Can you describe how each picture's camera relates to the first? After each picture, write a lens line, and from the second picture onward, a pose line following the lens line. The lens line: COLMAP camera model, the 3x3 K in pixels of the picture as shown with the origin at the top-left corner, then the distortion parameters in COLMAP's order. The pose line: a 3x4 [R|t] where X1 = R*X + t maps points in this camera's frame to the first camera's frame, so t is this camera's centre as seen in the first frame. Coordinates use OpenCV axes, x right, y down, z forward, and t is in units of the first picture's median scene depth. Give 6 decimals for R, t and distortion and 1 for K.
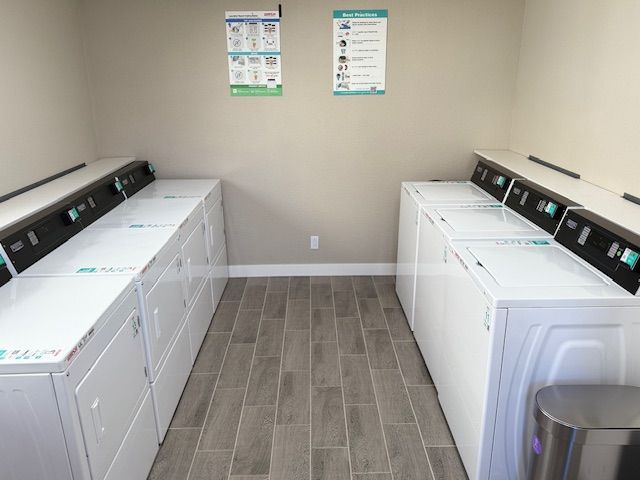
lens RADIAL K [[496.6, 0, 320.0], [0, 496.6, 240.0], [0, 0, 1]] dist [0.000362, 0.000682]
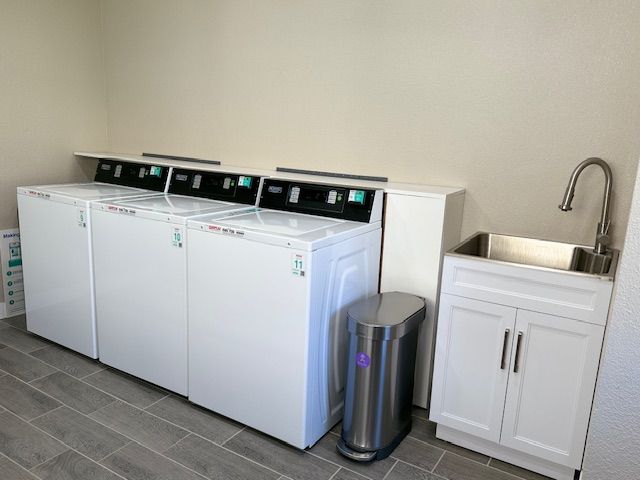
lens RADIAL K [[519.6, 0, 320.0], [0, 519.6, 240.0], [0, 0, 1]] dist [0.002796, -0.000224]
pose [[0.522021, -0.146301, 0.840292, -0.385290], [0.218006, 0.975342, 0.034381, 0.053295], [-0.824602, 0.165241, 0.541043, 0.250643]]
